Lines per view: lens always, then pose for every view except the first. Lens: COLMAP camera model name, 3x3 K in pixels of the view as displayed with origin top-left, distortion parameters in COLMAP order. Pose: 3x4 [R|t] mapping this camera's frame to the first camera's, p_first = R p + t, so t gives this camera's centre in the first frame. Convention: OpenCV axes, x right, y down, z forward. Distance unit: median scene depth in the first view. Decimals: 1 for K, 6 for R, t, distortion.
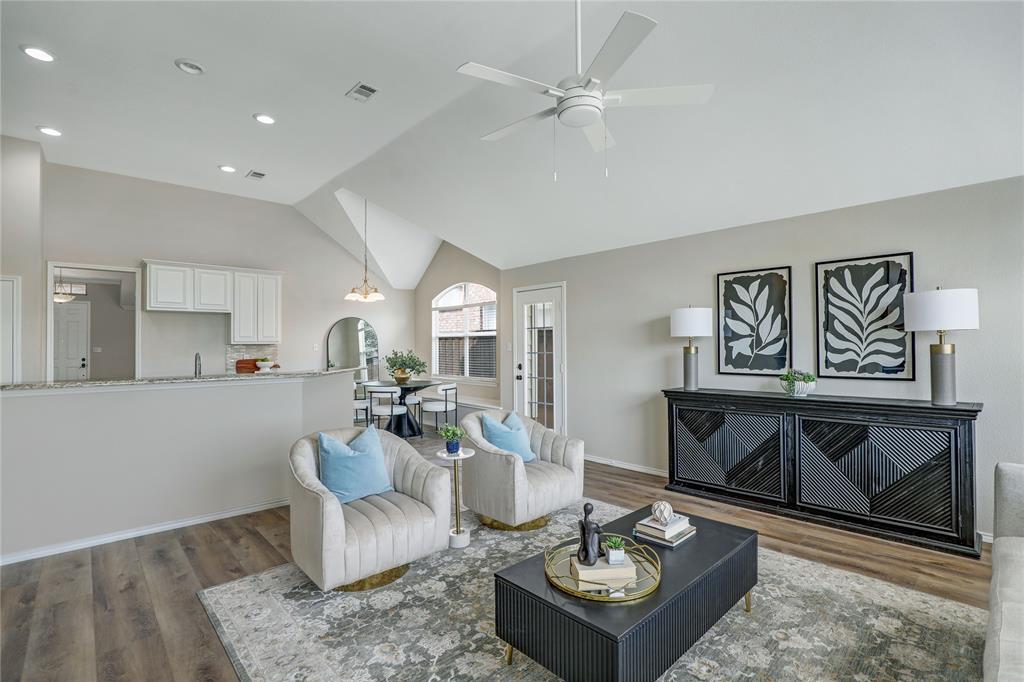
lens RADIAL K [[469.8, 0, 525.6], [0, 469.8, 340.9], [0, 0, 1]] dist [-0.077123, -0.000070]
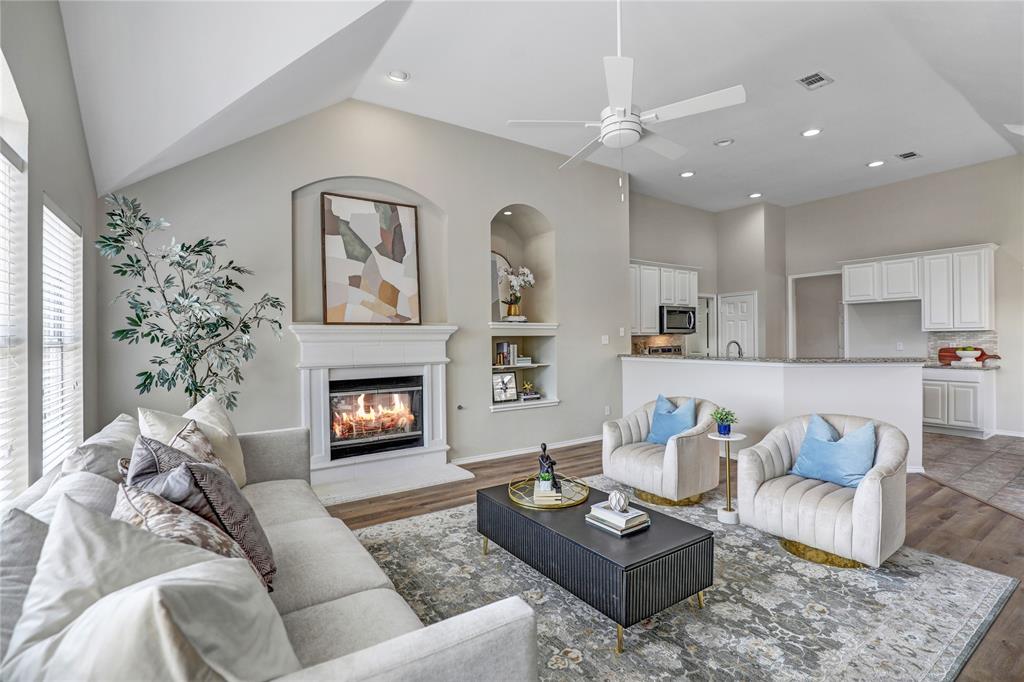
lens RADIAL K [[470.4, 0, 510.2], [0, 470.4, 337.4], [0, 0, 1]] dist [-0.019645, 0.000286]
pose [[-0.163991, 0.005631, -0.986446, 0.501001], [0.020809, 0.999781, 0.002248, -0.000798], [0.986242, -0.020158, -0.164072, 0.312684]]
